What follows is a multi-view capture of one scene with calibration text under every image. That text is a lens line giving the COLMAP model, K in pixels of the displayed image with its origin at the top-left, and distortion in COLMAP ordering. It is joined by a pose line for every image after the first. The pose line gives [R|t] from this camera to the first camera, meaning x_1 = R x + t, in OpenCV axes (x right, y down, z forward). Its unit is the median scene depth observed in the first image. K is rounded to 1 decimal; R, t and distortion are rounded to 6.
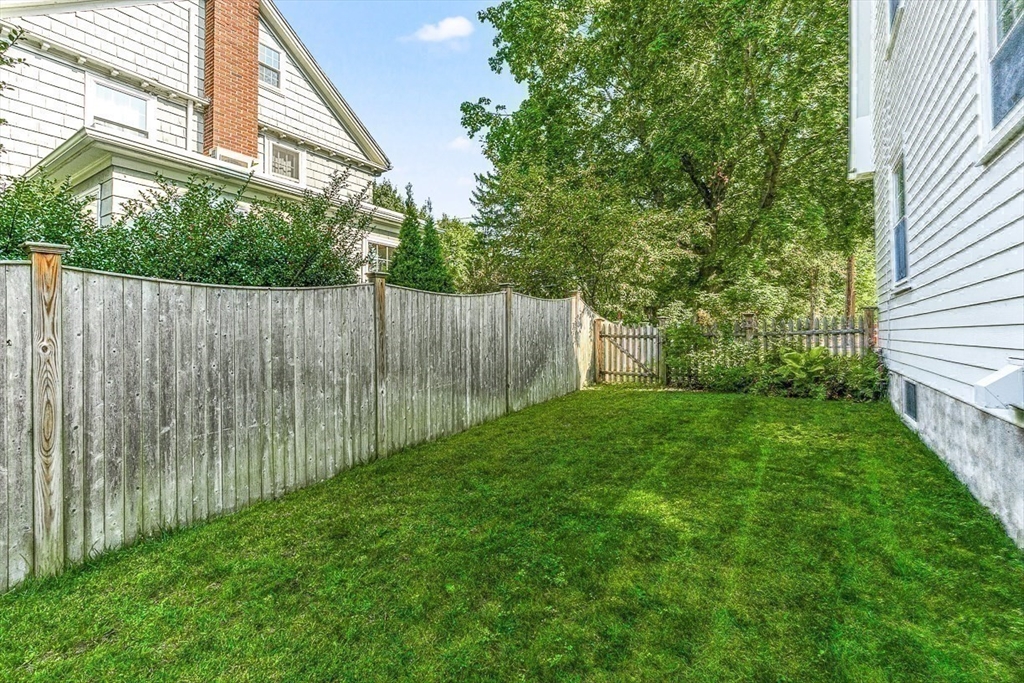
lens RADIAL K [[464.2, 0, 513.9], [0, 464.2, 325.1], [0, 0, 1]] dist [0.000362, 0.000143]
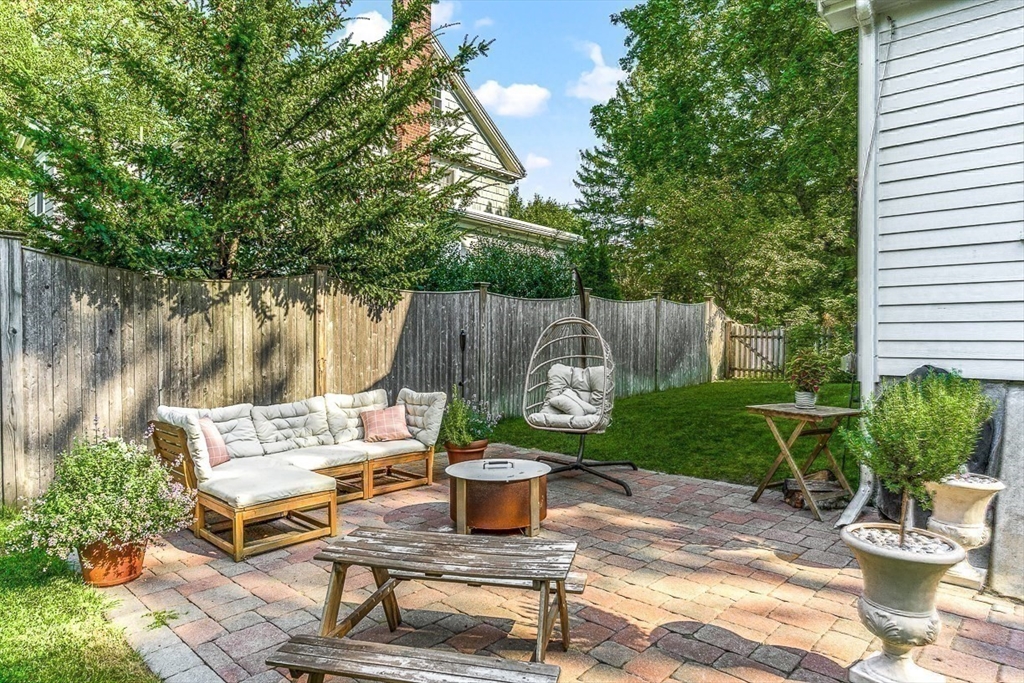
lens RADIAL K [[621.2, 0, 510.5], [0, 621.2, 346.4], [0, 0, 1]] dist [0.000892, 0.000053]
pose [[0.987435, 0.016102, -0.157202, -0.090651], [-0.012444, 0.999629, 0.024223, 0.016131], [0.157534, -0.021962, 0.987269, -0.496032]]
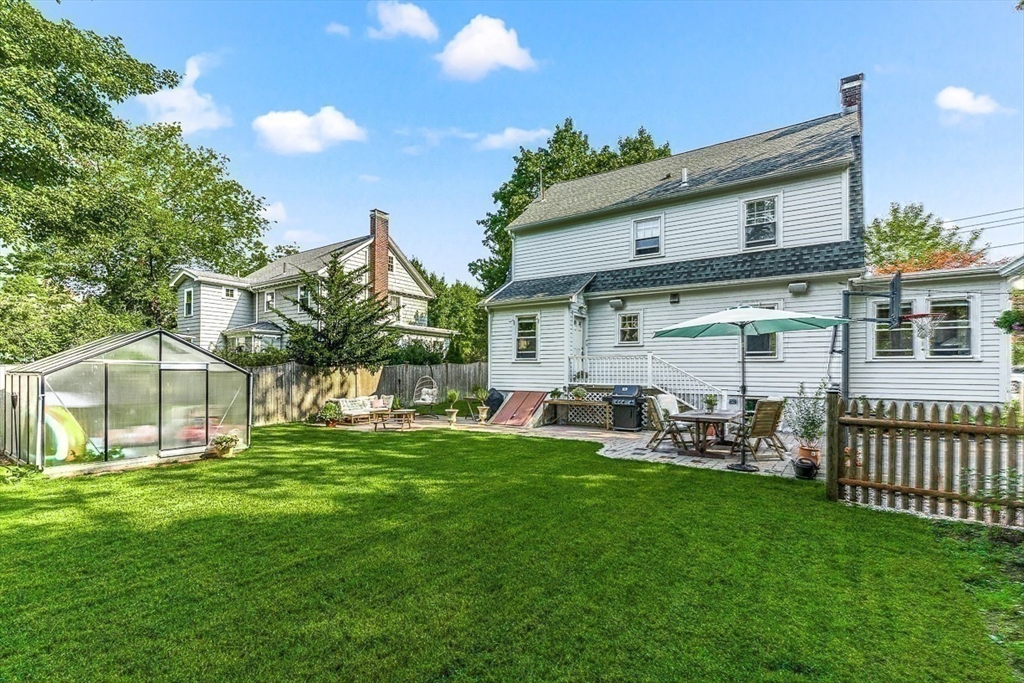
lens RADIAL K [[470.8, 0, 512.3], [0, 470.8, 371.3], [0, 0, 1]] dist [-0.002448, -0.000286]
pose [[0.999570, 0.011999, -0.026757, 0.194119], [-0.011605, 0.999823, 0.014831, -0.036358], [0.026930, -0.014514, 0.999532, -1.486534]]
